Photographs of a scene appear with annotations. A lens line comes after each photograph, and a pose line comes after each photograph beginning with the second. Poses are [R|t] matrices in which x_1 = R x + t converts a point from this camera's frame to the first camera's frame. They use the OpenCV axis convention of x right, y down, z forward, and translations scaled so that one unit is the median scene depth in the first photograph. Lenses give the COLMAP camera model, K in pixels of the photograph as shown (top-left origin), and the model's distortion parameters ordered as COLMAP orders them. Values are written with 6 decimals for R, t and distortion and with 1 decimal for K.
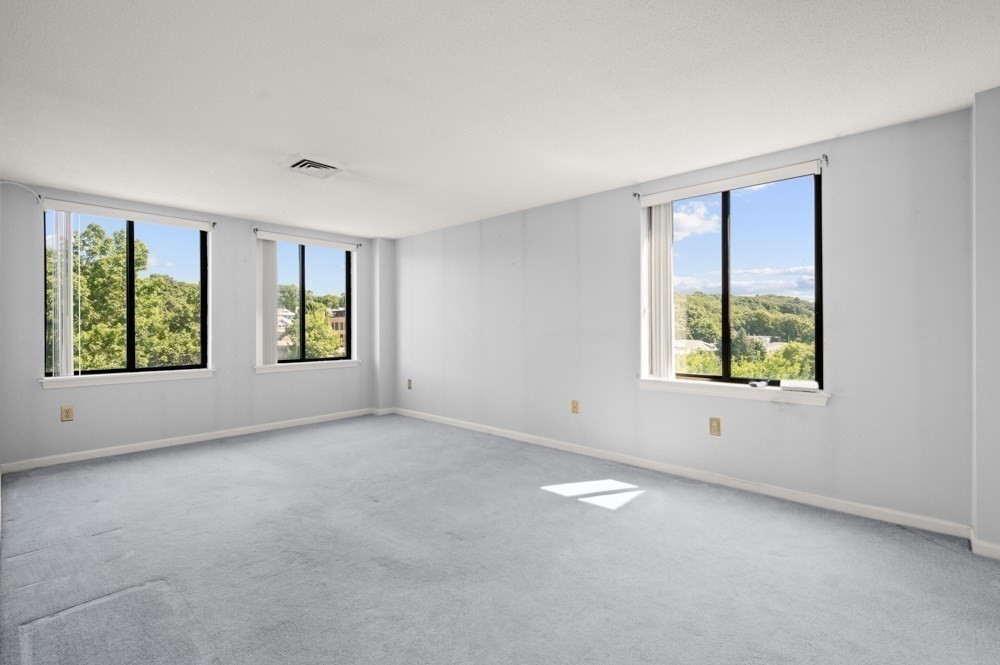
lens RADIAL K [[454.3, 0, 504.8], [0, 454.3, 331.1], [0, 0, 1]] dist [-0.000299, -0.000085]
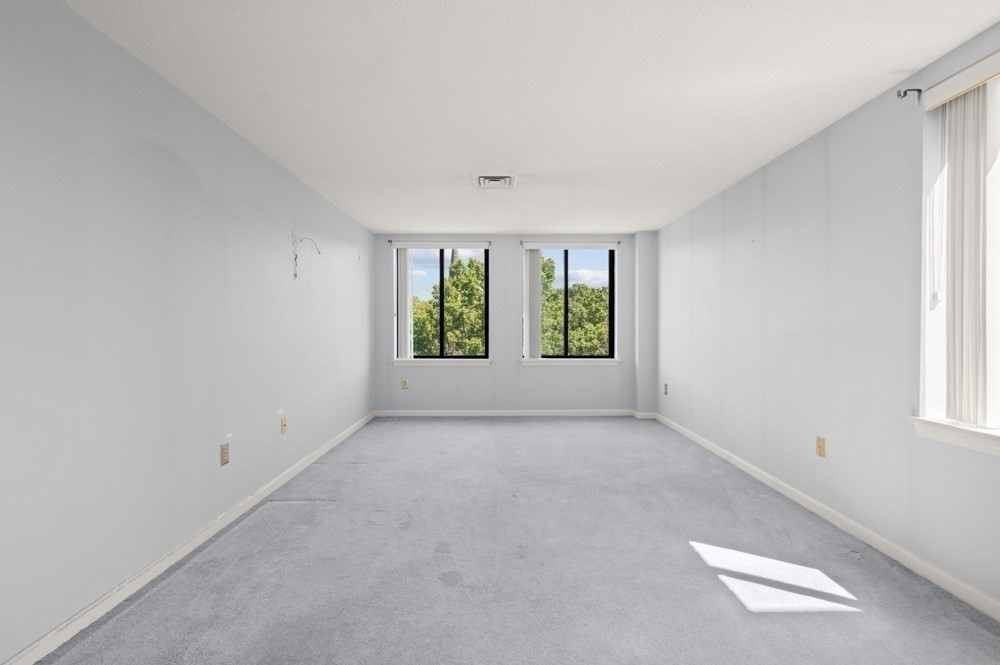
lens RADIAL K [[451.0, 0, 500.3], [0, 451.0, 335.0], [0, 0, 1]] dist [0.000356, -0.000141]
pose [[0.674588, 0.015104, -0.738040, 0.291417], [-0.006905, 0.999876, 0.014151, -0.001426], [0.738162, -0.004450, 0.674608, 0.193697]]
